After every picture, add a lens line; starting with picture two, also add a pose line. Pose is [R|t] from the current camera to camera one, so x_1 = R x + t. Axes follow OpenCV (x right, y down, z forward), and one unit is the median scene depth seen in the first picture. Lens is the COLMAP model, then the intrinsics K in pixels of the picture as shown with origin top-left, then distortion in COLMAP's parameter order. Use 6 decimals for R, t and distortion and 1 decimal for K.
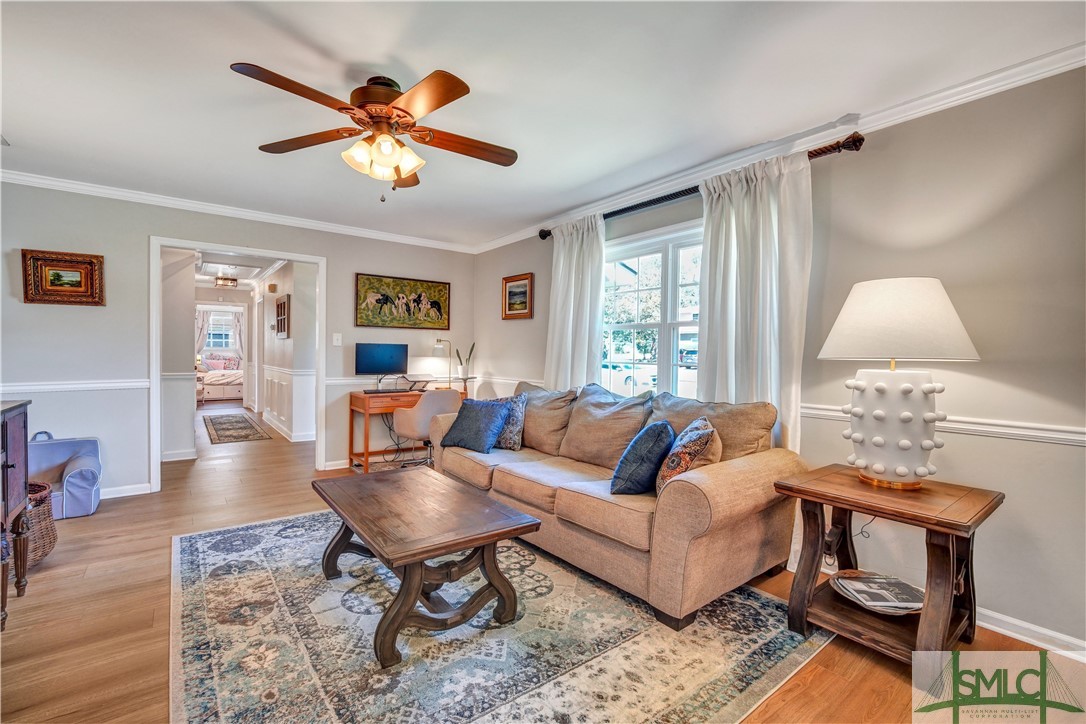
lens RADIAL K [[472.8, 0, 552.0], [0, 472.8, 364.7], [0, 0, 1]] dist [-0.016114, 0.004886]
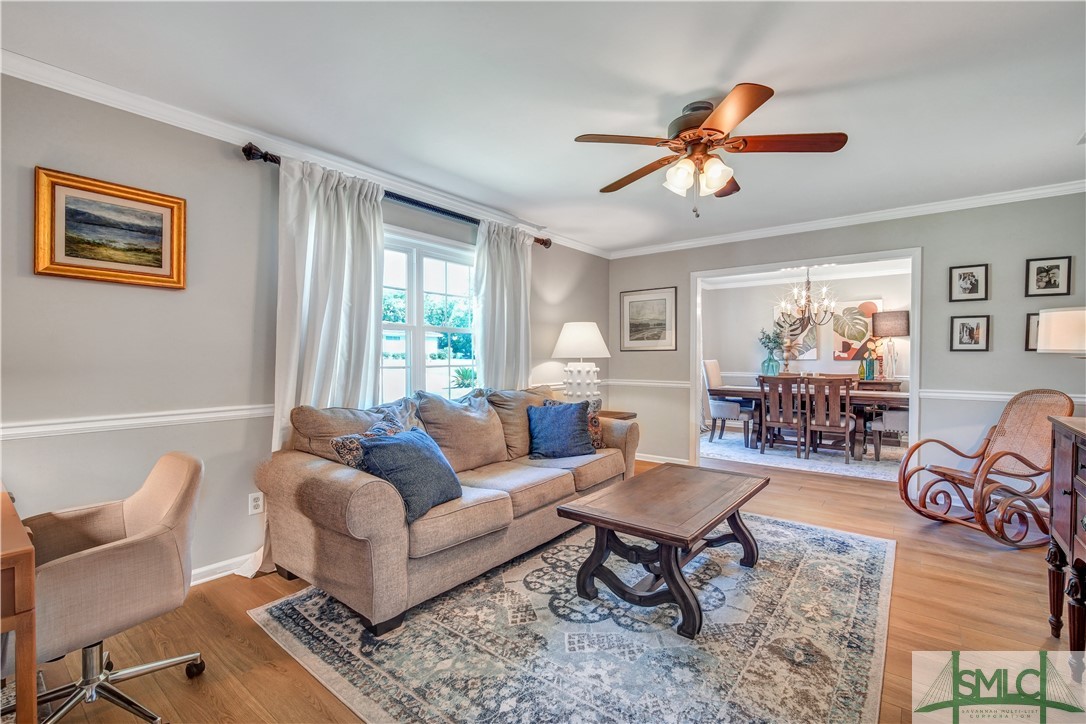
lens RADIAL K [[472.8, 0, 539.8], [0, 472.8, 361.8], [0, 0, 1]] dist [-0.016114, 0.004886]
pose [[-0.214204, -0.026718, 0.976423, -1.283516], [0.022171, 0.999235, 0.032206, -0.057025], [-0.976537, 0.028547, -0.213448, 1.518144]]
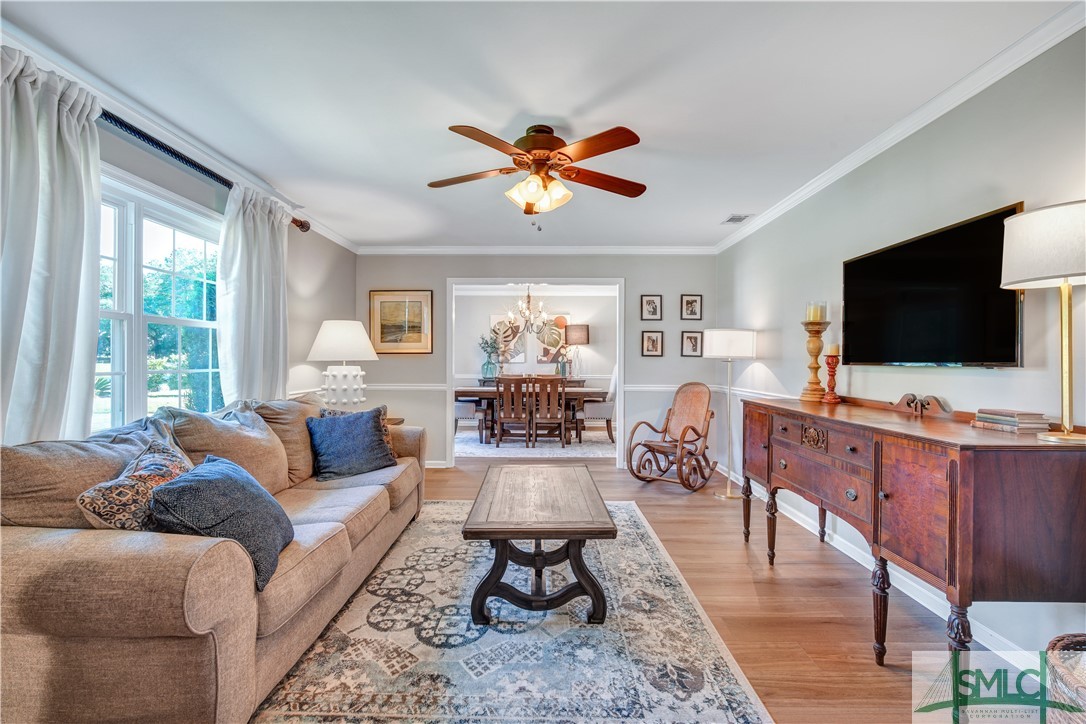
lens RADIAL K [[472.8, 0, 534.4], [0, 472.8, 356.3], [0, 0, 1]] dist [-0.016114, 0.004886]
pose [[-0.763635, -0.012122, 0.645534, -1.058334], [0.002318, 0.999766, 0.021516, -0.058761], [-0.645644, 0.017927, -0.763428, 1.819840]]
